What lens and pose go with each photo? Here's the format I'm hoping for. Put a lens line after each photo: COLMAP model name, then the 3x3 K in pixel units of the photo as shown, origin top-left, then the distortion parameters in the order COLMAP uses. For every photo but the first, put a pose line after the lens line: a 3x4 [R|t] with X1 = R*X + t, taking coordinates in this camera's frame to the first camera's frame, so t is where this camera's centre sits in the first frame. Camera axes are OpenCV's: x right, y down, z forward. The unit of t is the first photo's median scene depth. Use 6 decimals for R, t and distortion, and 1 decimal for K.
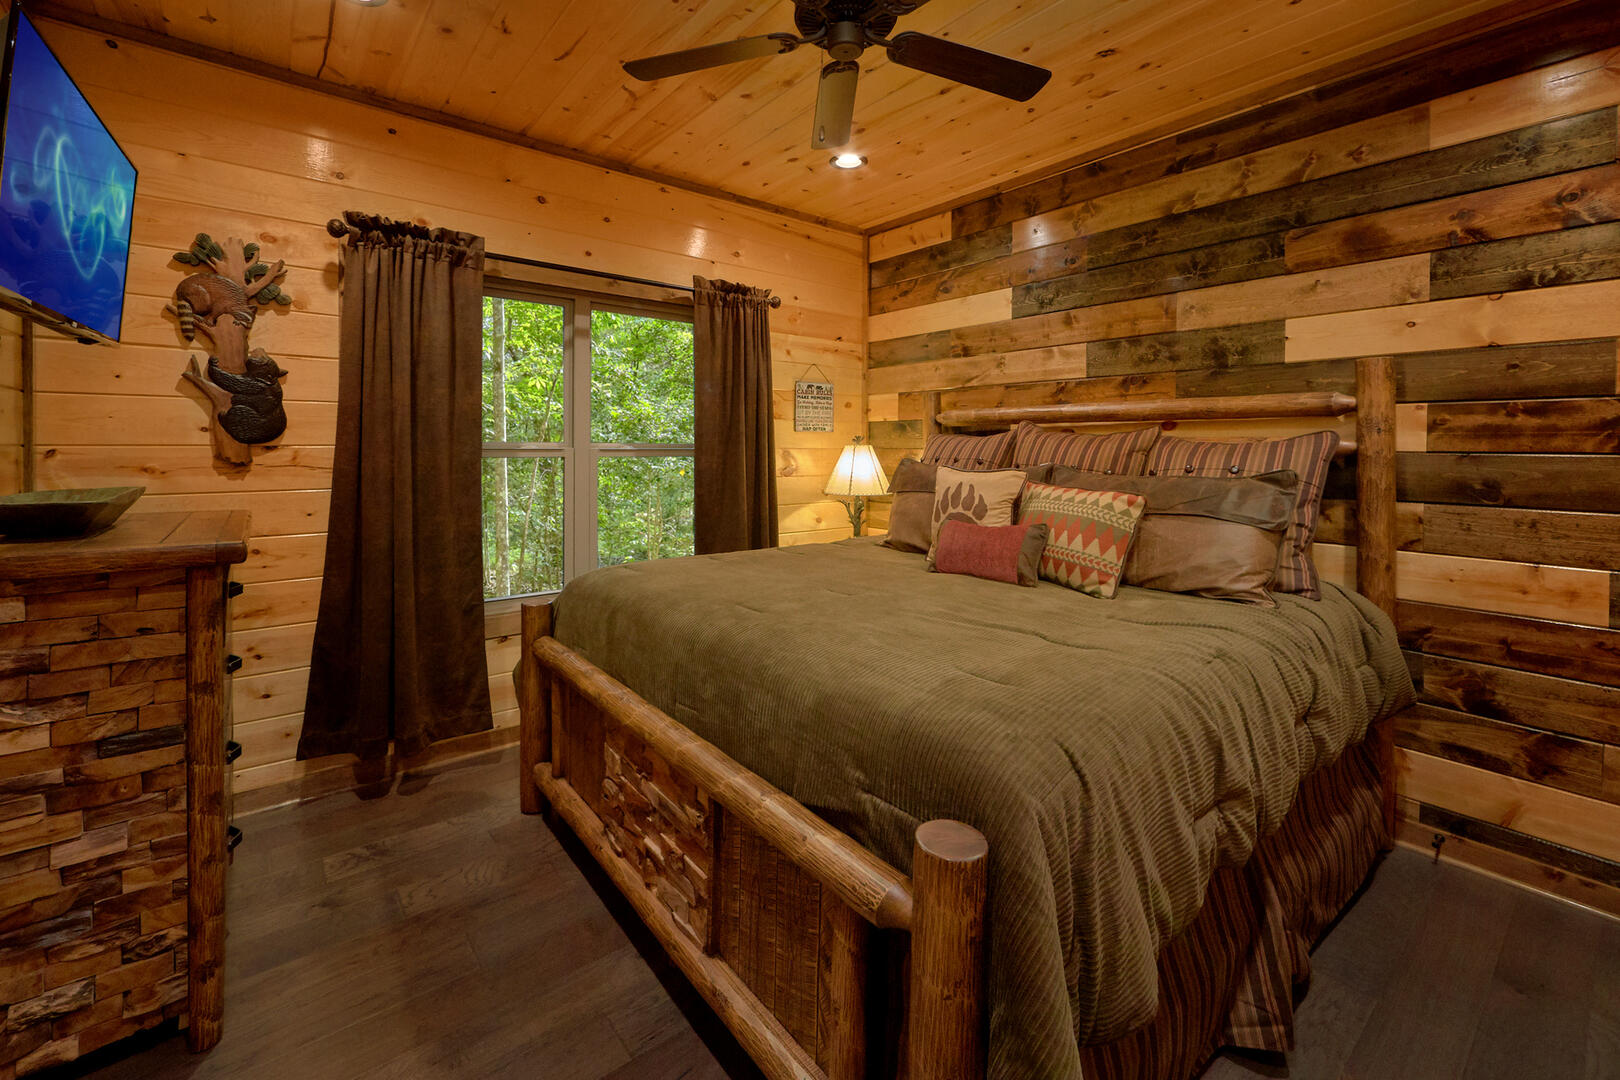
lens RADIAL K [[706.6, 0, 810.4], [0, 706.6, 437.0], [0, 0, 1]] dist [-0.000411, 0.000046]
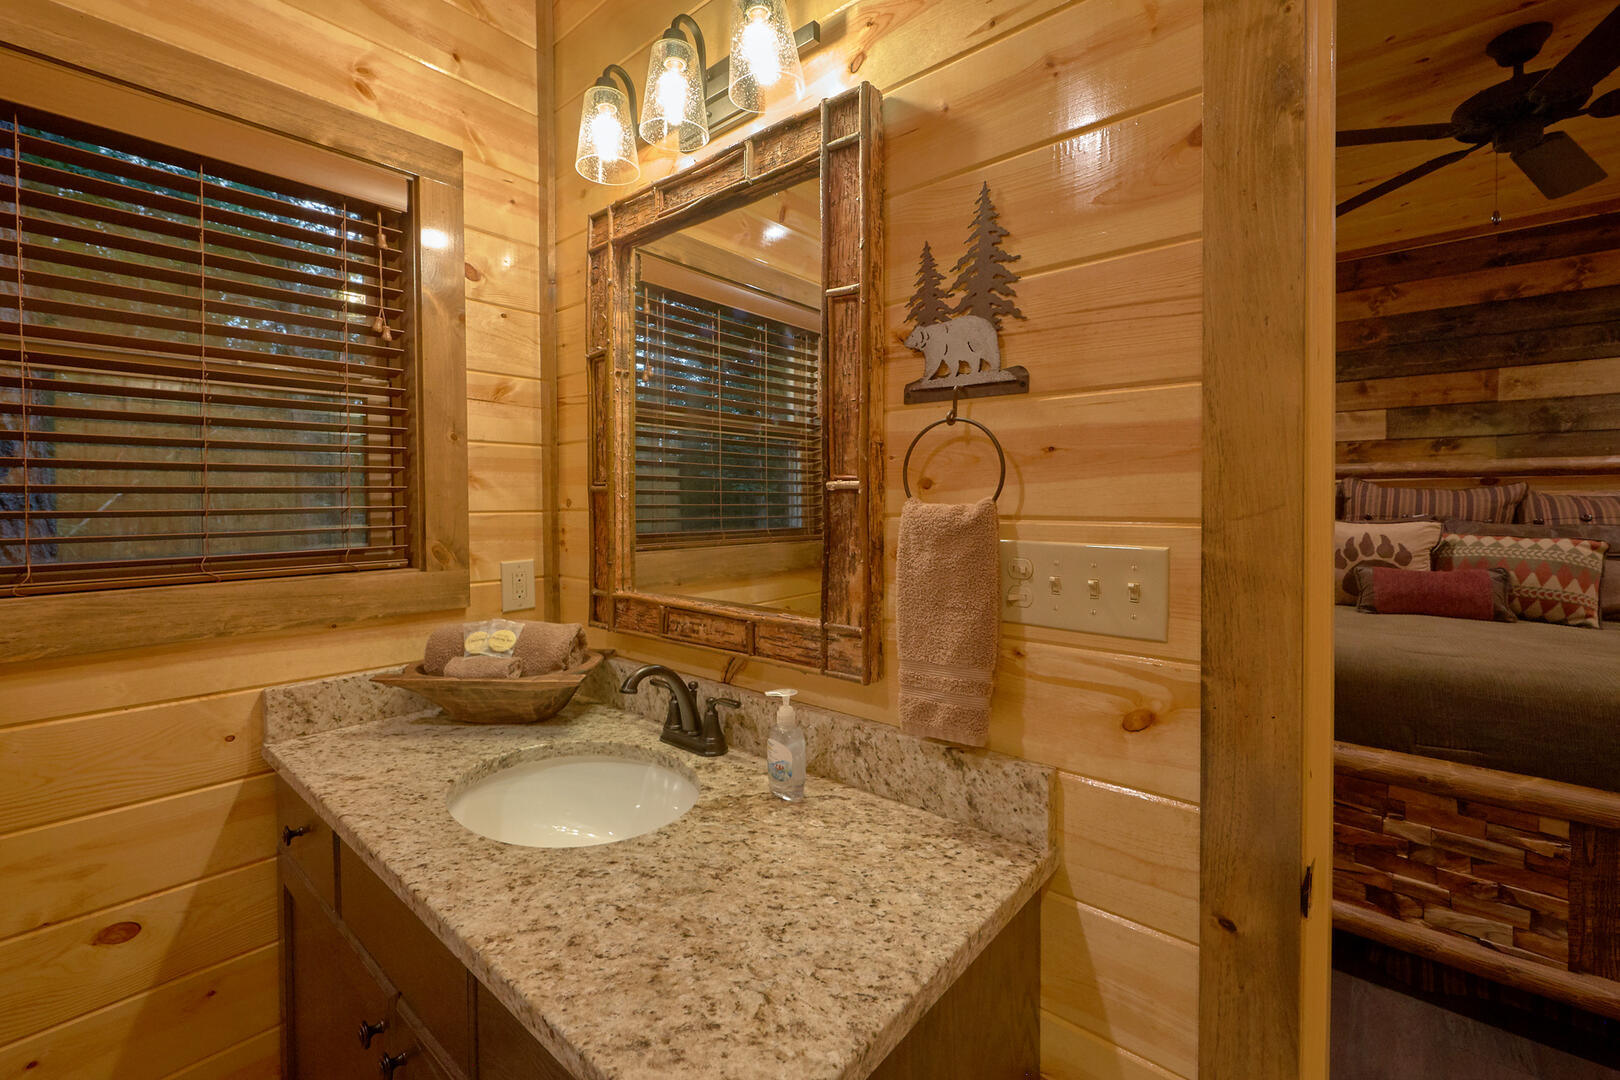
lens RADIAL K [[668.1, 0, 818.0], [0, 668.1, 495.8], [0, 0, 1]] dist [0.000520, 0.000452]
pose [[0.982858, -0.010188, 0.184081, -0.843920], [0.008671, 0.999922, 0.009044, -0.012017], [-0.184158, -0.007293, 0.982870, 0.116744]]
